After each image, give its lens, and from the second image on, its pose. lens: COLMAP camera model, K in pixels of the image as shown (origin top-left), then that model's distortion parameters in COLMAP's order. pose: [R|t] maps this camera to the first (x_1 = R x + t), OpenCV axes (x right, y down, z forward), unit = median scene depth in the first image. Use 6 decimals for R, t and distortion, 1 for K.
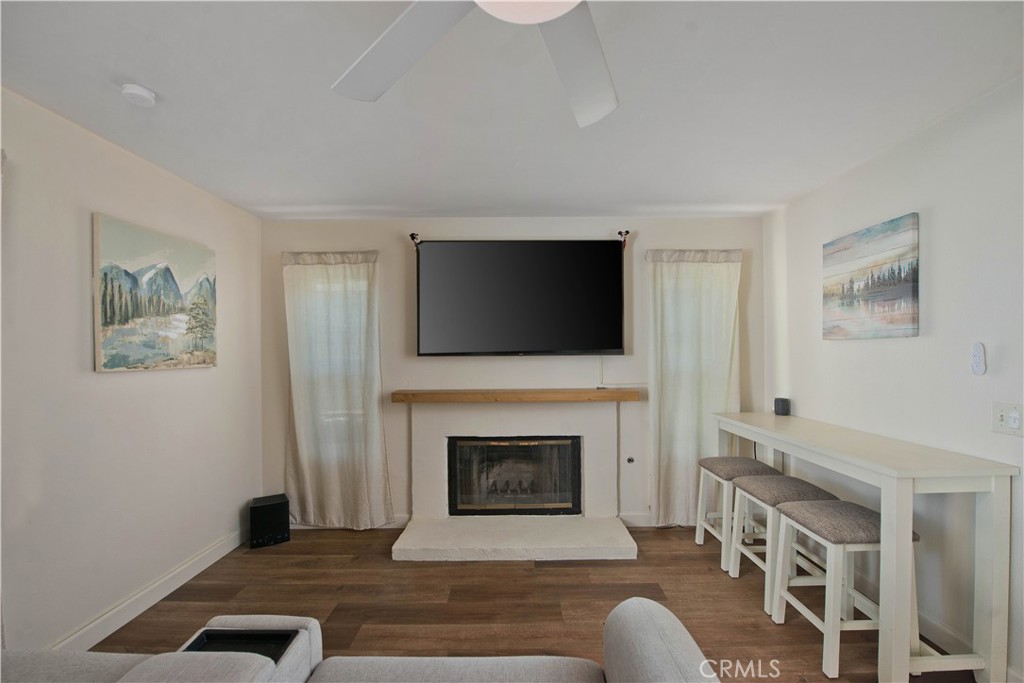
lens RADIAL K [[417.9, 0, 514.7], [0, 417.9, 355.3], [0, 0, 1]] dist [-0.020041, -0.000296]
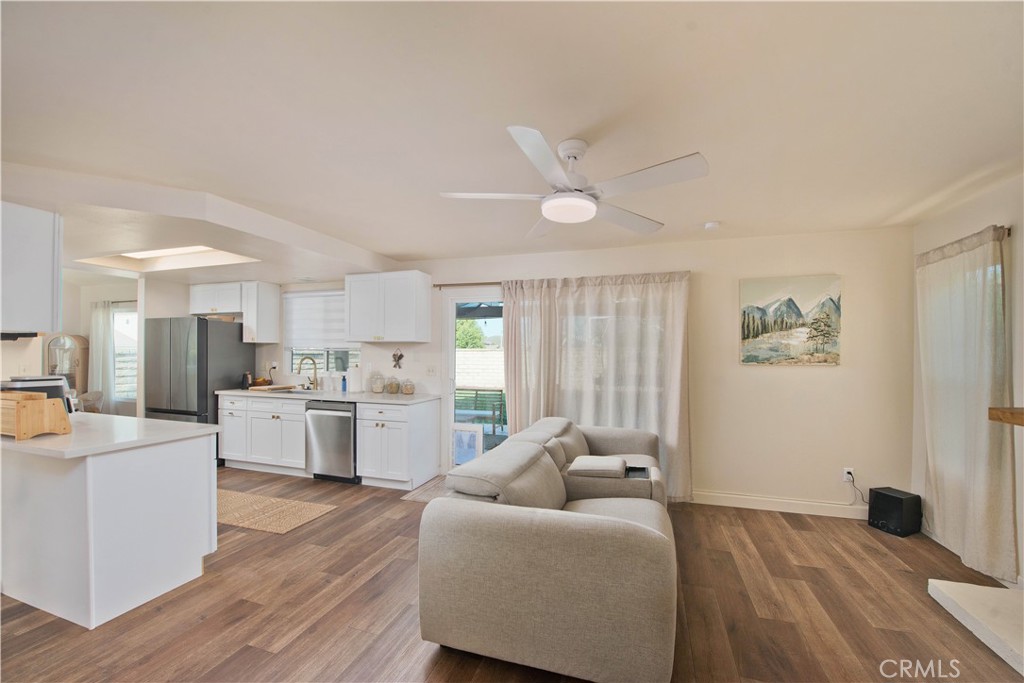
lens RADIAL K [[408.7, 0, 513.2], [0, 408.7, 350.1], [0, 0, 1]] dist [-0.019987, -0.000182]
pose [[-0.321123, -0.008343, -0.947001, 0.898272], [-0.009930, 0.999936, -0.005442, -0.003423], [0.946985, 0.007656, -0.321186, 0.504605]]
